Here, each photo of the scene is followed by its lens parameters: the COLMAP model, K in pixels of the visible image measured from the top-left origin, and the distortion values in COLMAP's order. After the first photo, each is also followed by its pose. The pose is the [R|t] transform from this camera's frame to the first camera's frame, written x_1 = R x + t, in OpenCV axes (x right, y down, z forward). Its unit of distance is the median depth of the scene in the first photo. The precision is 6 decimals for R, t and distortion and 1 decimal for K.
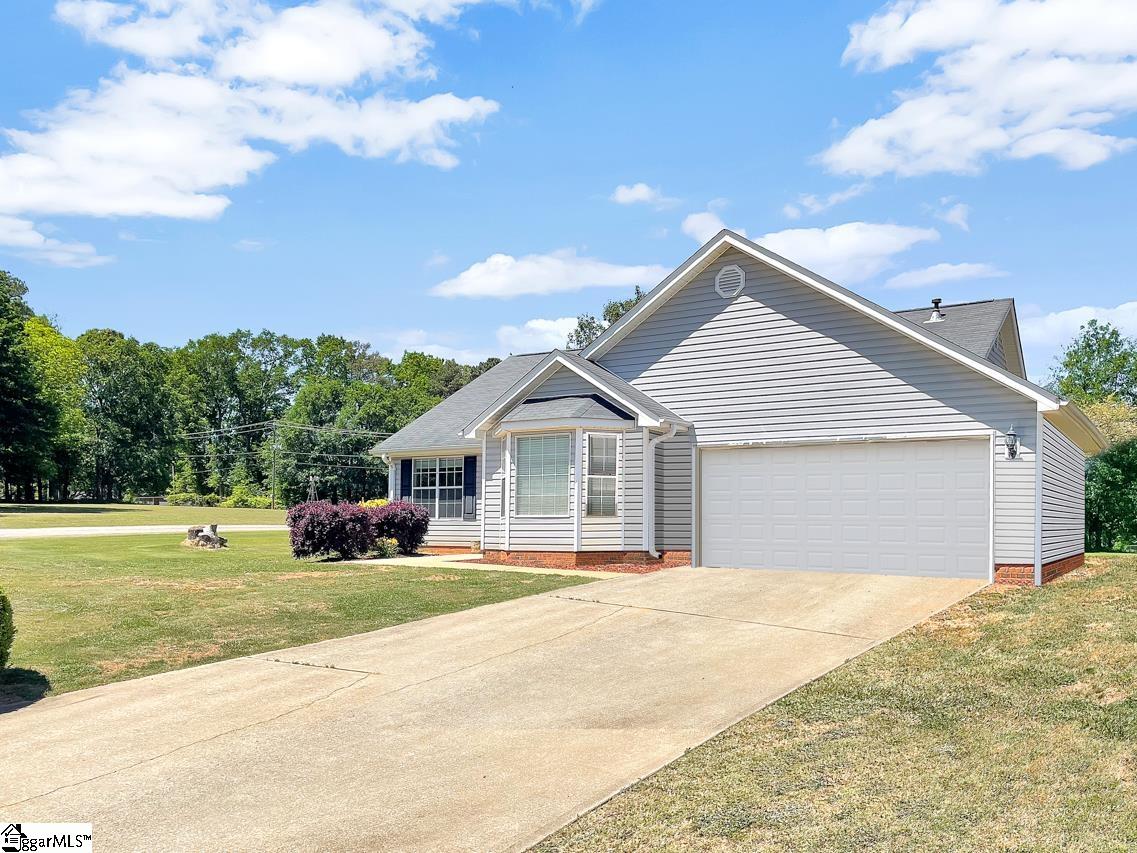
lens RADIAL K [[937.6, 0, 567.3], [0, 937.6, 515.1], [0, 0, 1]] dist [0.065039, -0.135668]
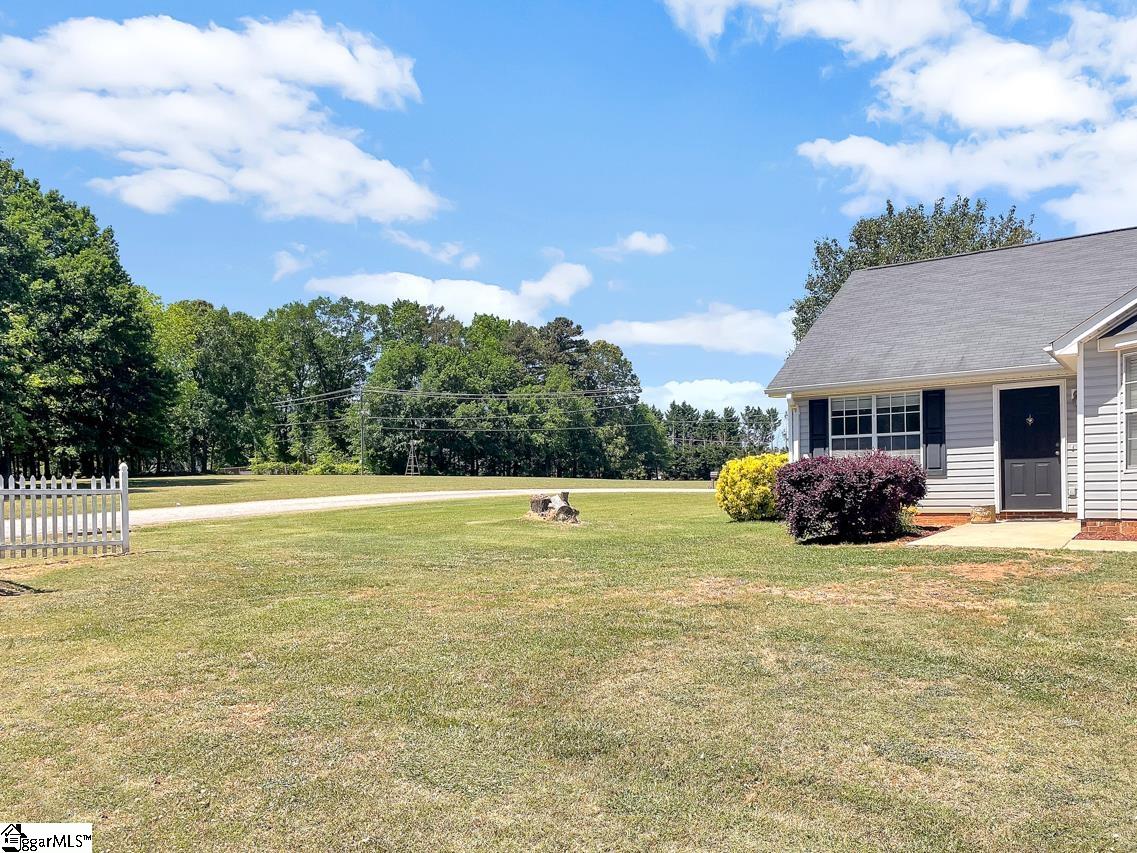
lens RADIAL K [[931.1, 0, 568.5], [0, 931.1, 426.5], [0, 0, 1]] dist [0.092086, -0.132615]
pose [[0.998248, -0.034401, -0.048132, -0.430031], [0.031941, 0.998189, -0.050979, -0.007031], [0.049799, 0.049353, 0.997539, 0.299334]]
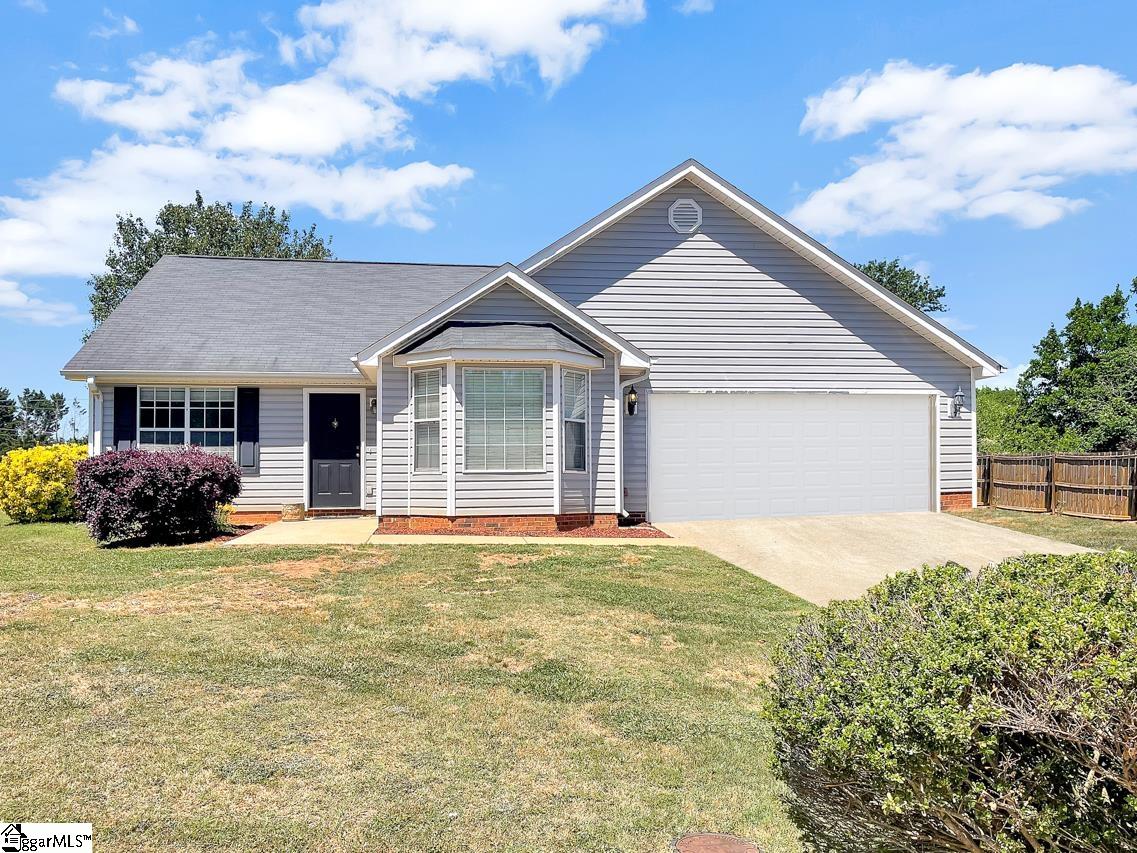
lens RADIAL K [[931.1, 0, 568.5], [0, 931.1, 426.5], [0, 0, 1]] dist [0.092086, -0.132615]
pose [[0.781852, 0.024023, 0.623001, -0.442809], [-0.000827, 0.999296, -0.037494, -0.006388], [-0.623464, 0.028800, 0.781322, 0.328422]]
